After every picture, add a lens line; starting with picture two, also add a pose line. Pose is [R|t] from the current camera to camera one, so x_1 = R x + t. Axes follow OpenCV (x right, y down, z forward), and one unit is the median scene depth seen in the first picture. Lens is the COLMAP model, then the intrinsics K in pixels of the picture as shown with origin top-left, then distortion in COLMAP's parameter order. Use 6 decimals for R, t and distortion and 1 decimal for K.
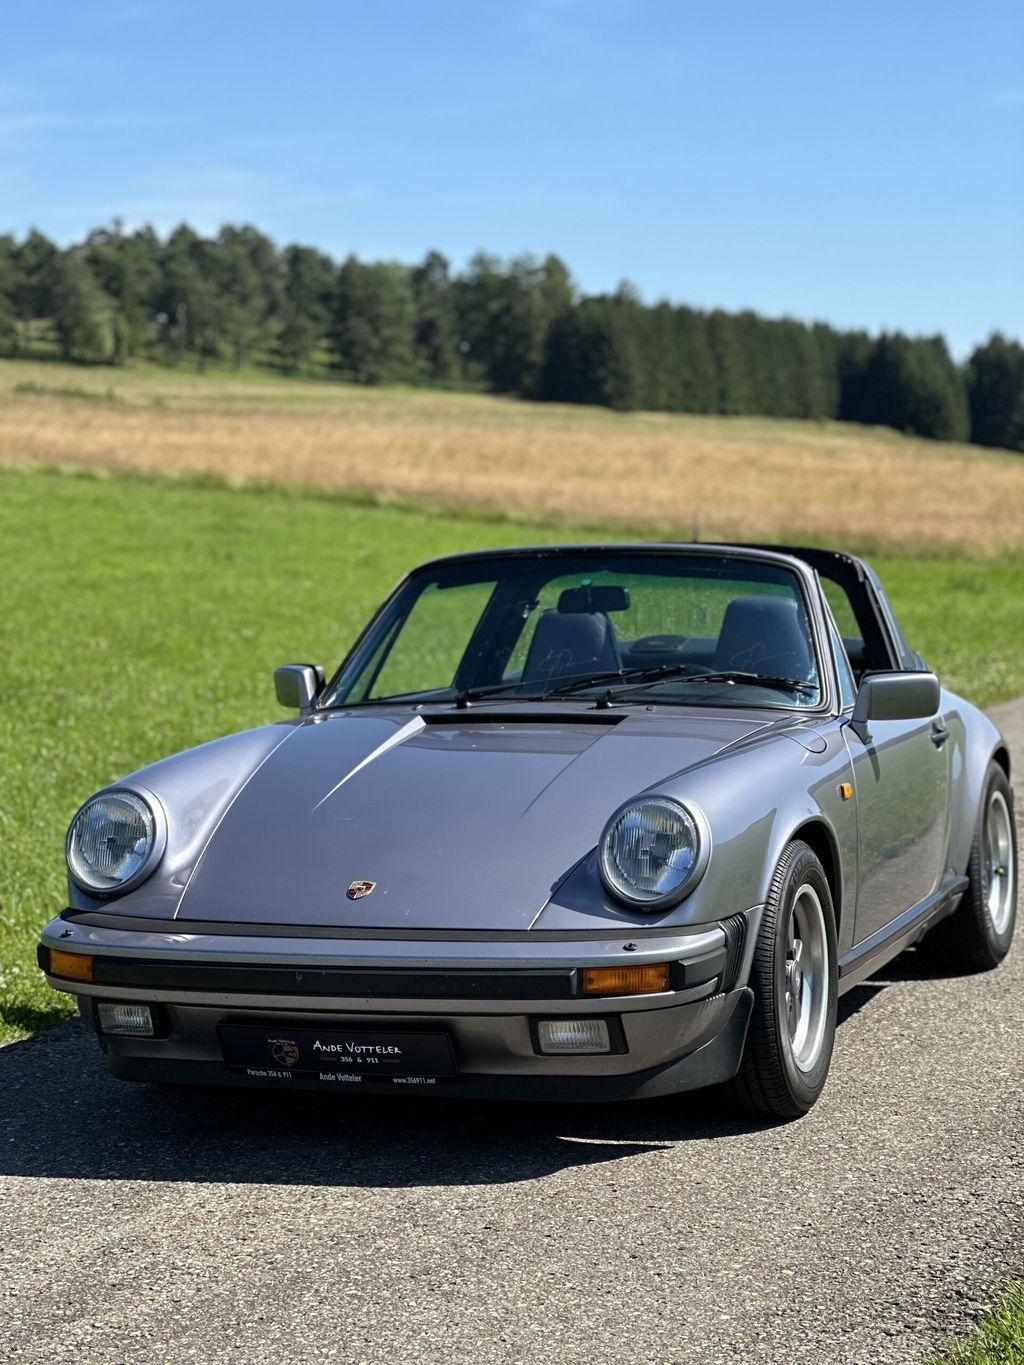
lens RADIAL K [[3101.0, 0, 512.5], [0, 3101.0, 682.8], [0, 0, 1]] dist [0.063215, 0.000000]
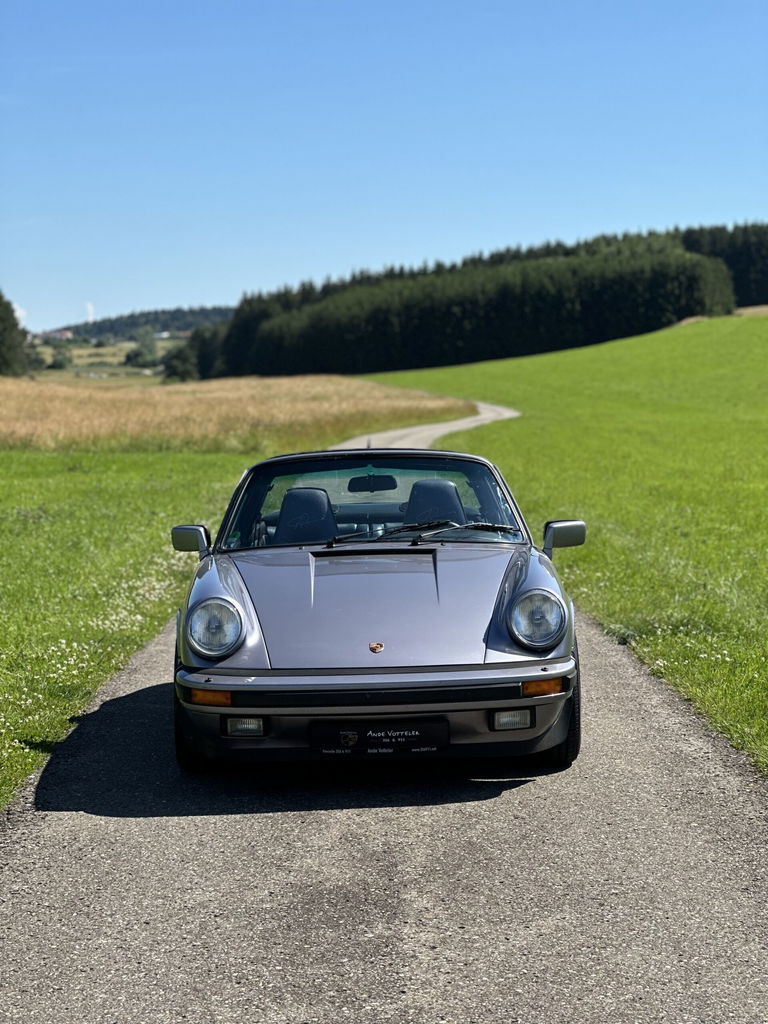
lens RADIAL K [[2326.3, 0, 383.6], [0, 2326.3, 511.7], [0, 0, 1]] dist [0.063215, 0.000000]
pose [[0.943610, -0.021866, 0.330337, -0.484274], [0.025710, 0.999643, -0.007269, -0.001843], [-0.330060, 0.015352, 0.943835, -0.273117]]
